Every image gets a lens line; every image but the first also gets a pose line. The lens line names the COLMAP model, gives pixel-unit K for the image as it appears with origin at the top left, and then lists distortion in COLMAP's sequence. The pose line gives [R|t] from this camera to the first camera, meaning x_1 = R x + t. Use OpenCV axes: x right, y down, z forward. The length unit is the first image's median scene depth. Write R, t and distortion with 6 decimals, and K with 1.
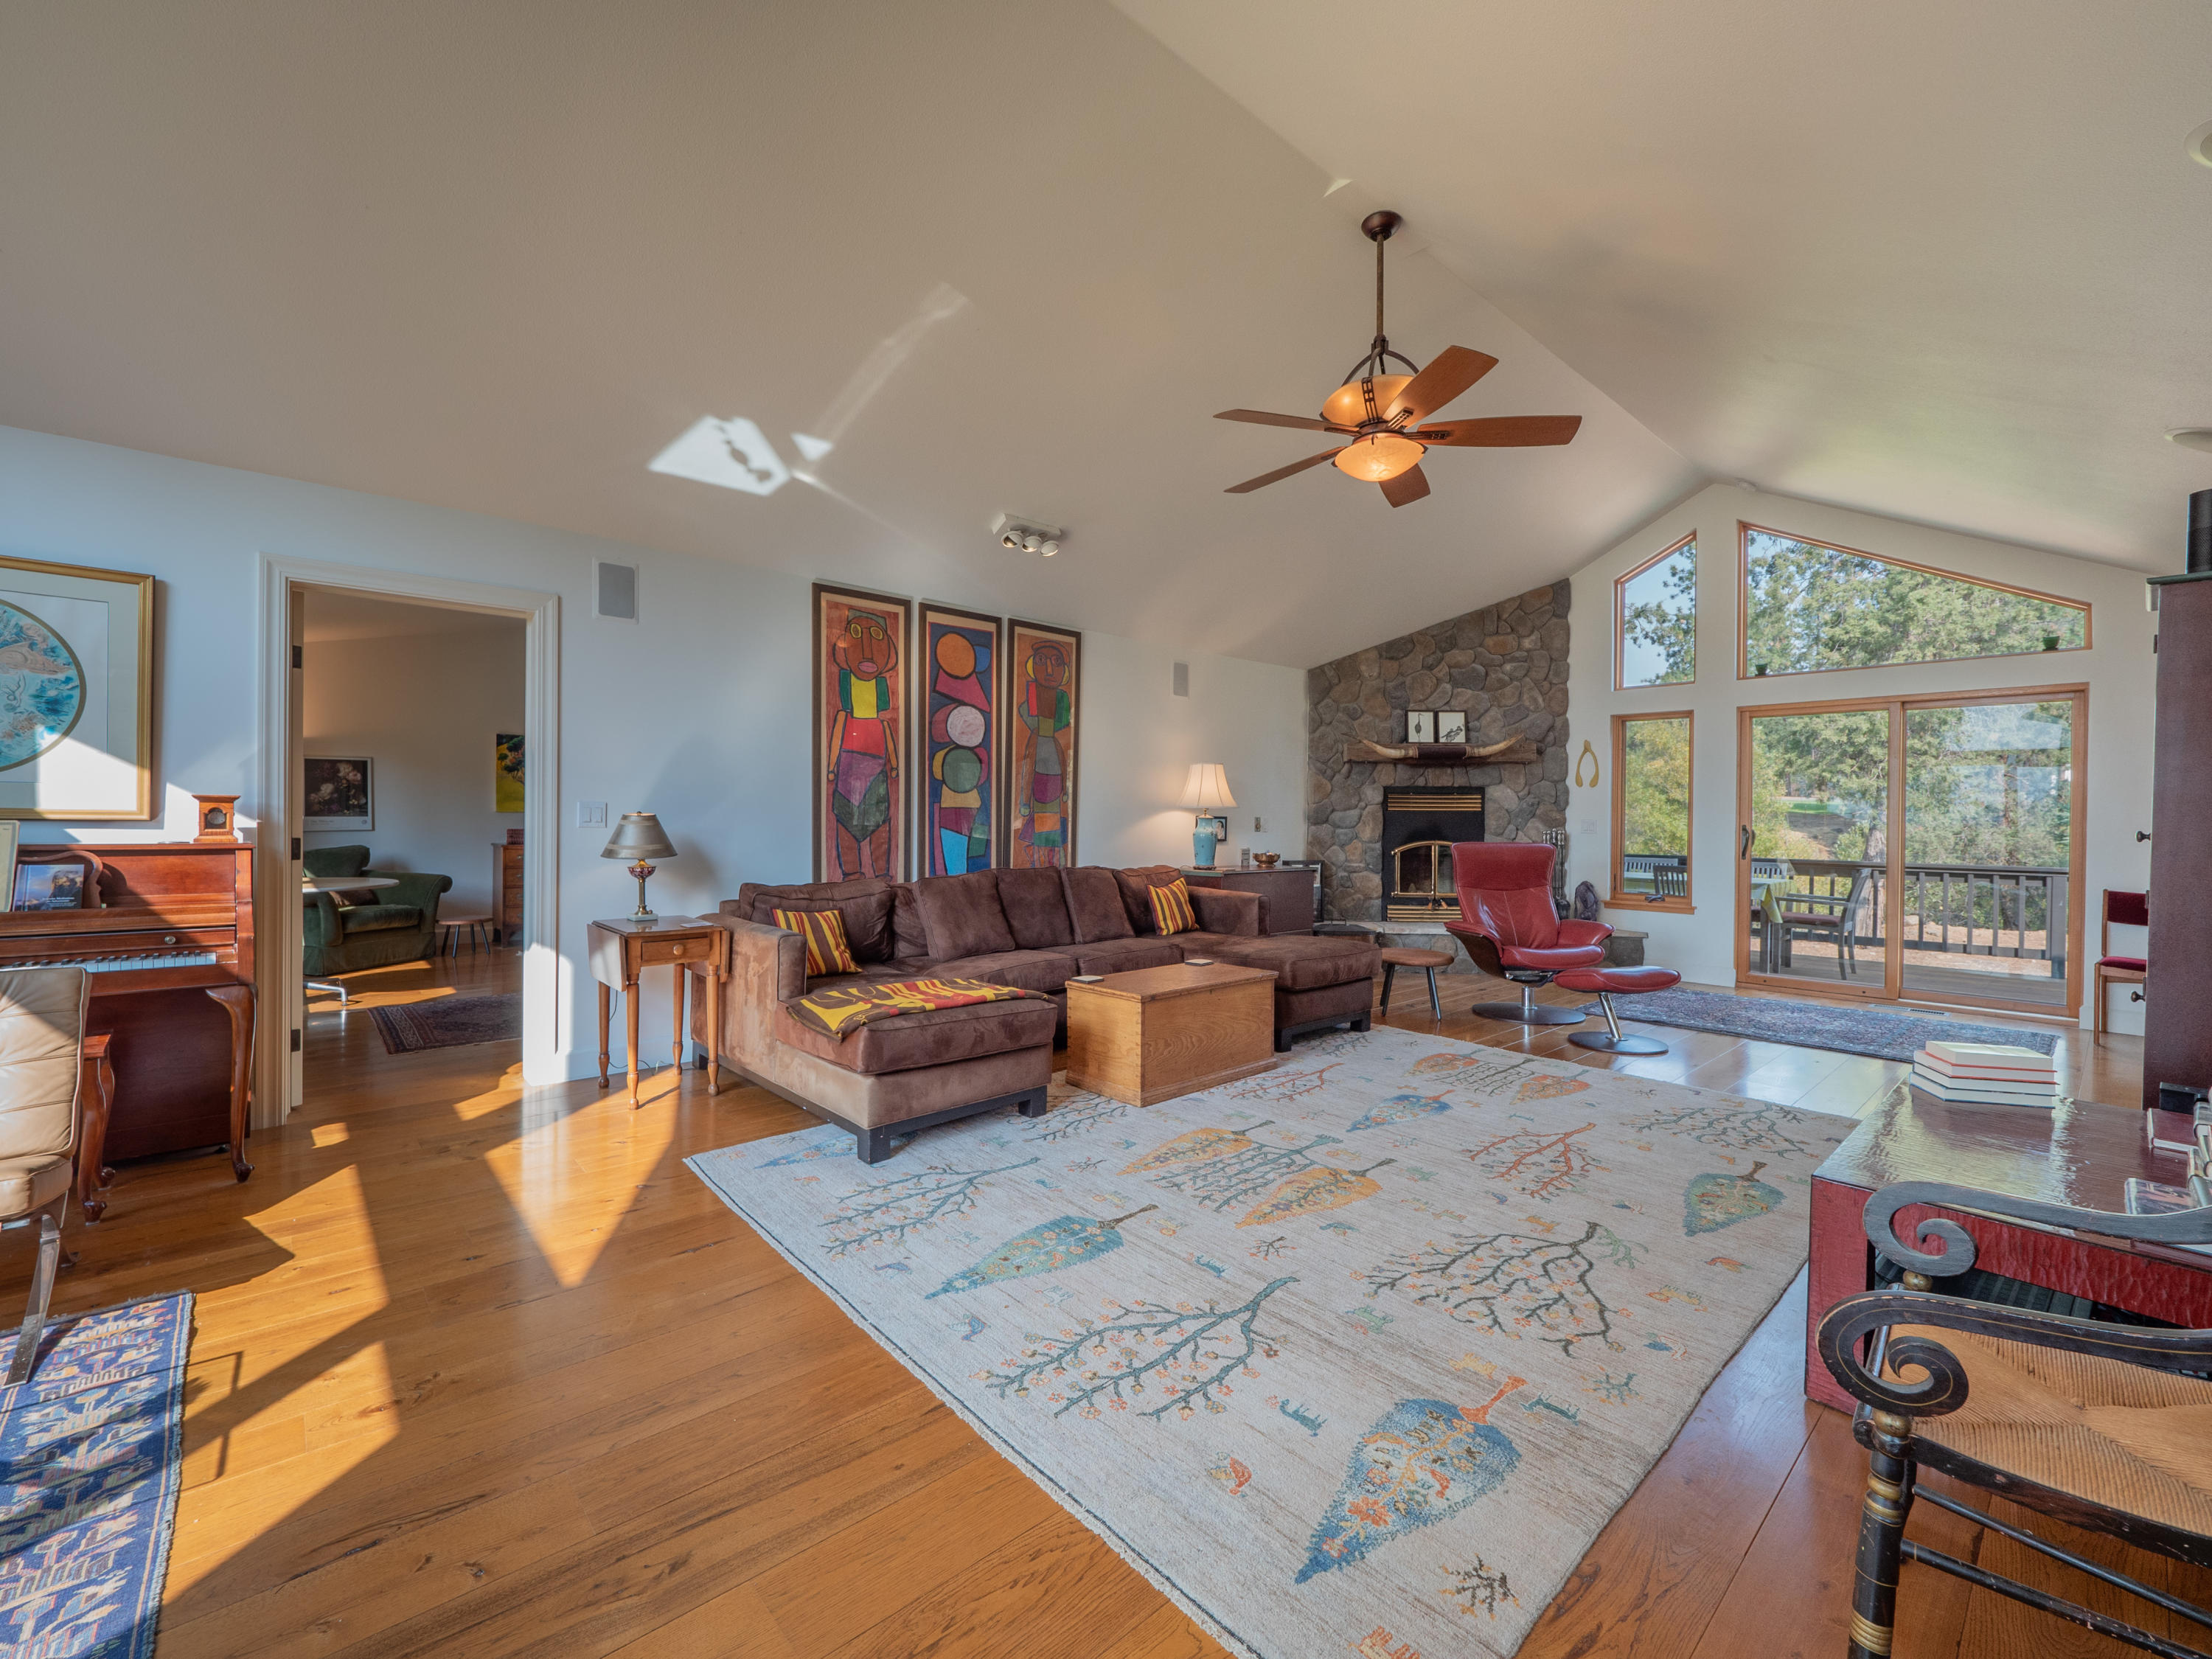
lens RADIAL K [[936.3, 0, 1086.3], [0, 936.3, 822.8], [0, 0, 1]] dist [0.005845, -0.000181]
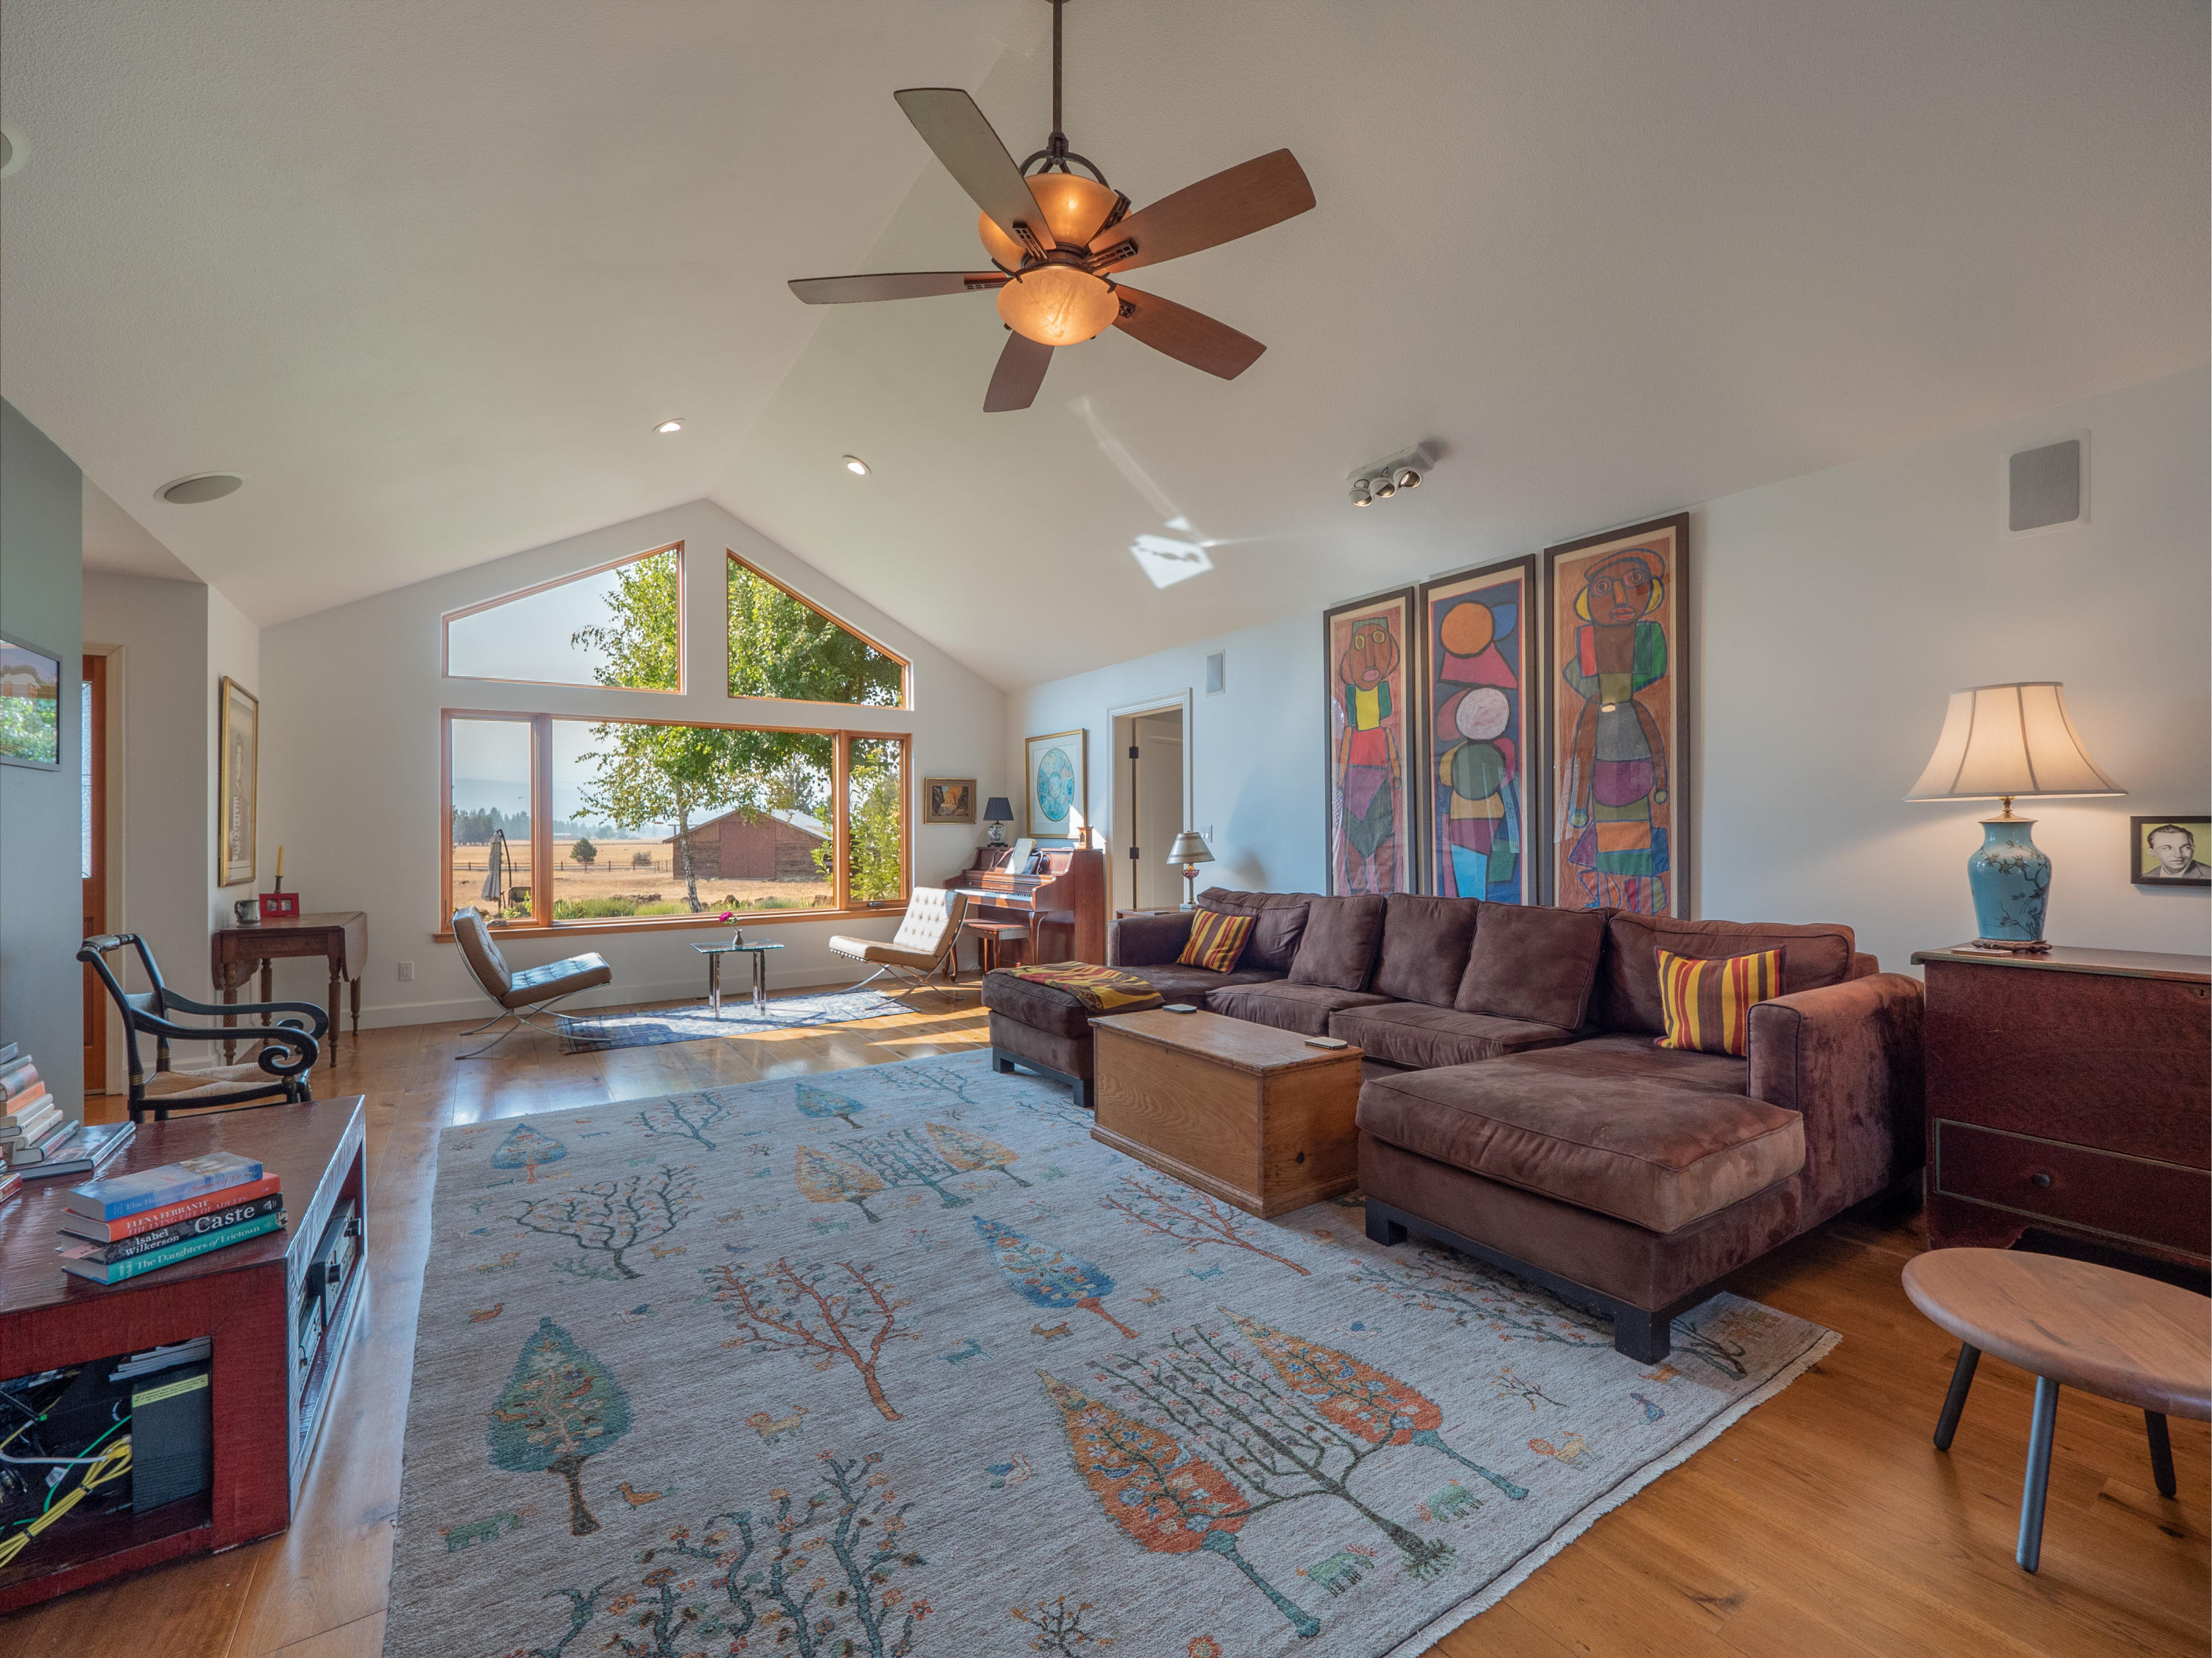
lens RADIAL K [[936.3, 0, 1086.3], [0, 936.3, 822.3], [0, 0, 1]] dist [0.005845, -0.000181]
pose [[-0.154056, -0.023797, -0.987776, 0.969865], [-0.001894, 0.999715, -0.023789, 0.009055], [0.988060, -0.001794, -0.154057, 1.108173]]
